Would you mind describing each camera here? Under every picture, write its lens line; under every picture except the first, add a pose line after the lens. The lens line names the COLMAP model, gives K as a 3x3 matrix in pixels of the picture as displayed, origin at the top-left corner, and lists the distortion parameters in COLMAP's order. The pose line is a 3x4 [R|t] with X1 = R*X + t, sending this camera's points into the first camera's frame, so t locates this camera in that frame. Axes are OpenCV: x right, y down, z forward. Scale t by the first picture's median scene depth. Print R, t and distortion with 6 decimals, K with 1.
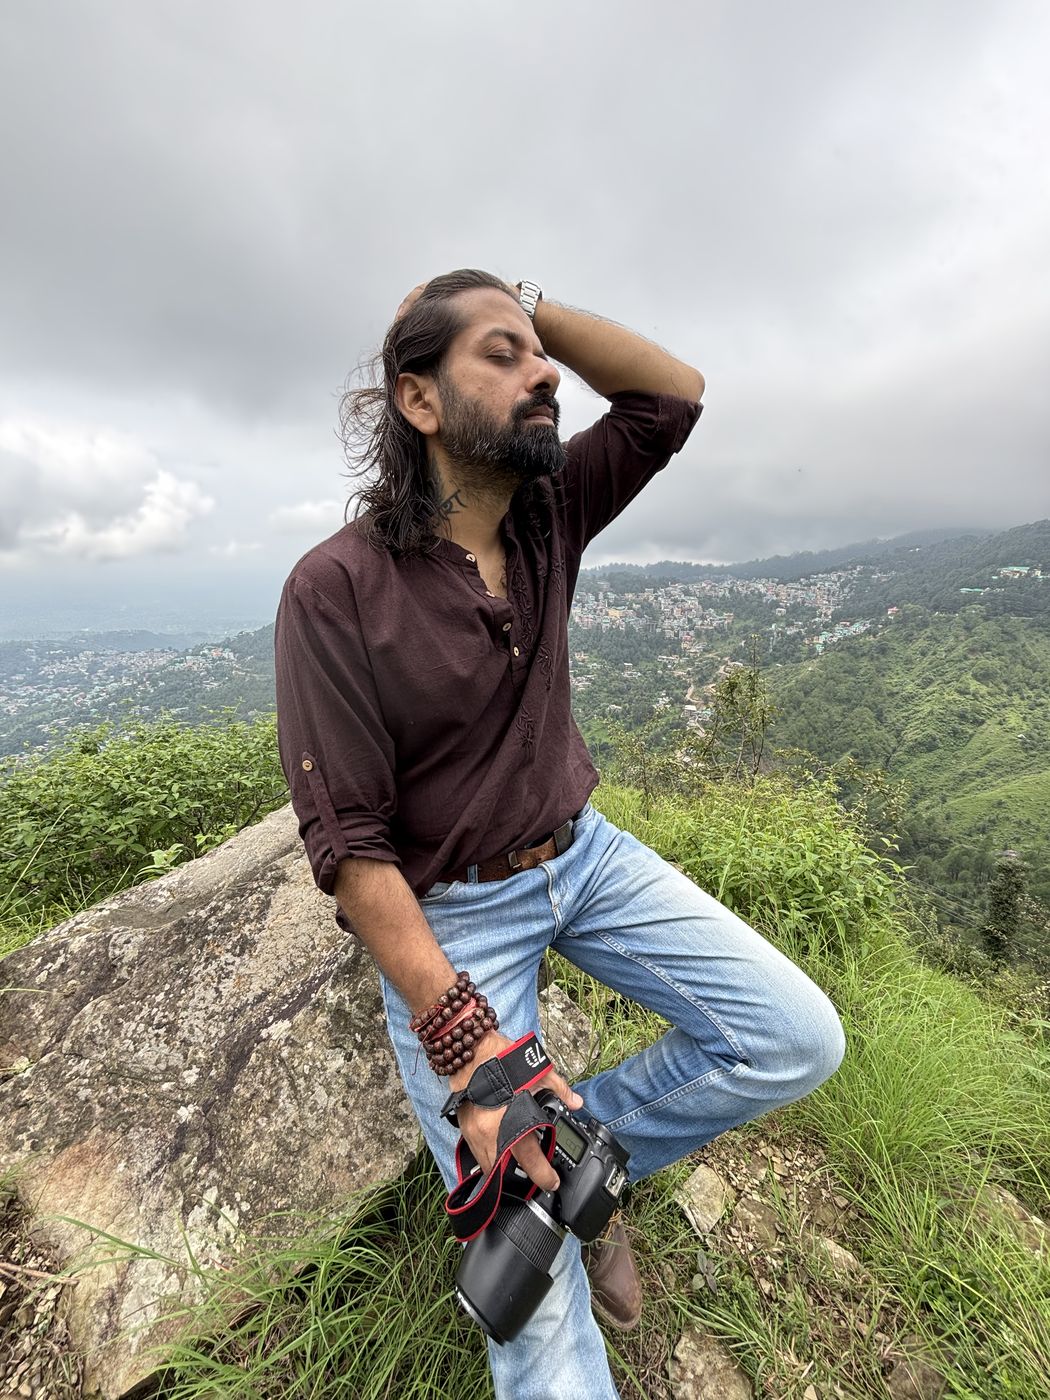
lens RADIAL K [[573.1, 0, 522.0], [0, 573.1, 710.3], [0, 0, 1]] dist [-0.009501, 0.005532]
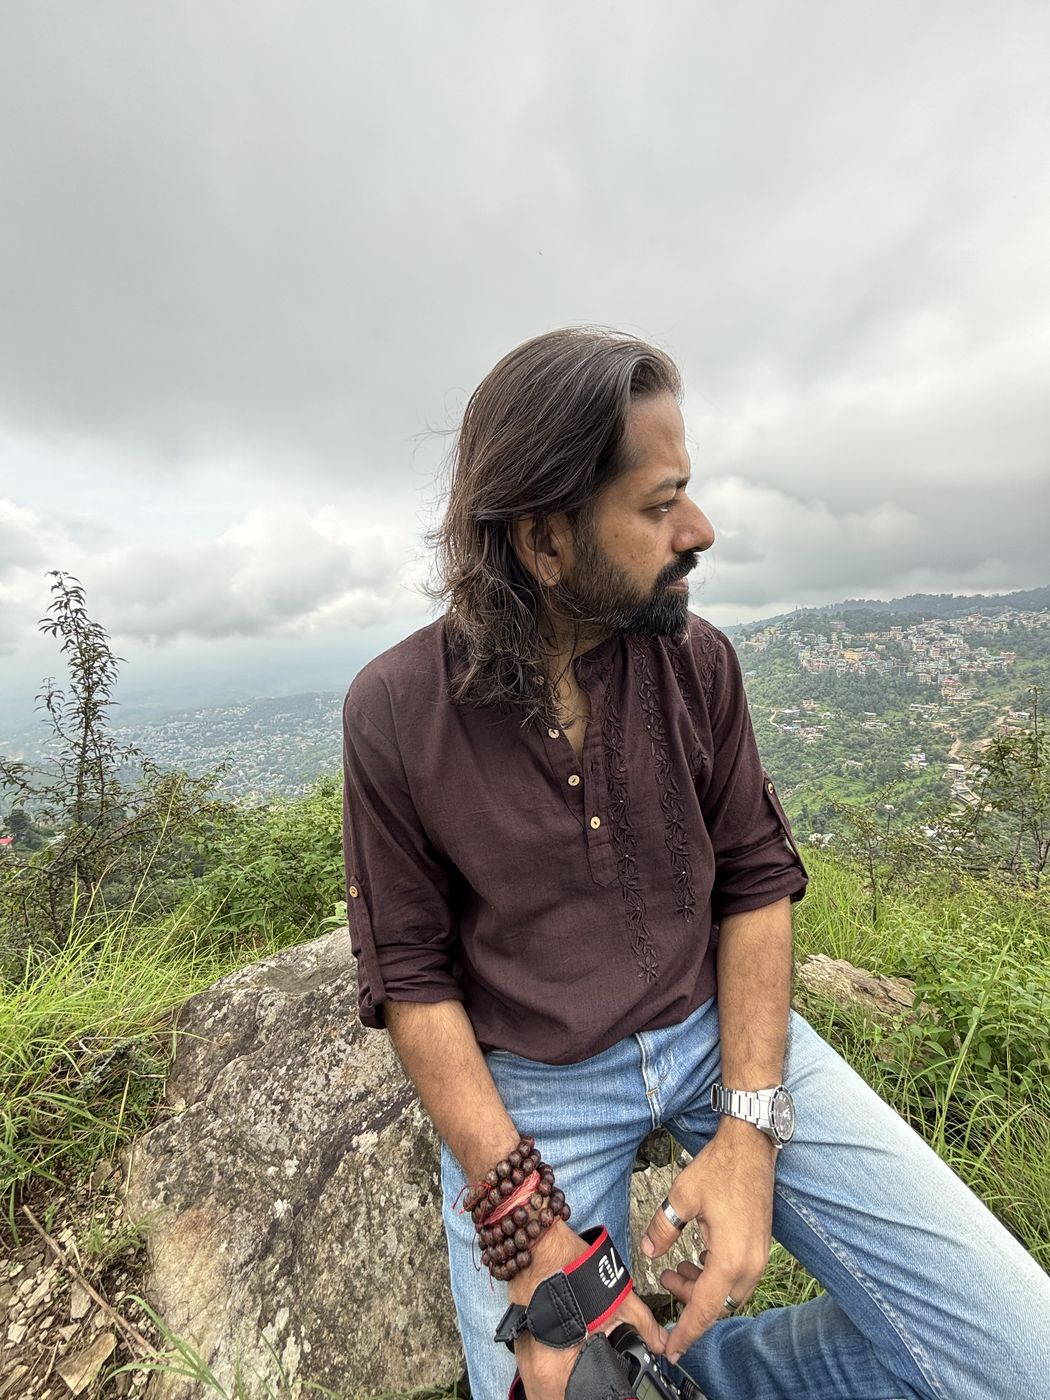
lens RADIAL K [[573.1, 0, 522.0], [0, 573.1, 710.3], [0, 0, 1]] dist [-0.009501, 0.005532]
pose [[0.933014, -0.000682, -0.359841, 0.143492], [-0.029147, 0.996569, -0.077461, -0.080609], [0.358659, 0.082761, 0.929793, 0.147326]]
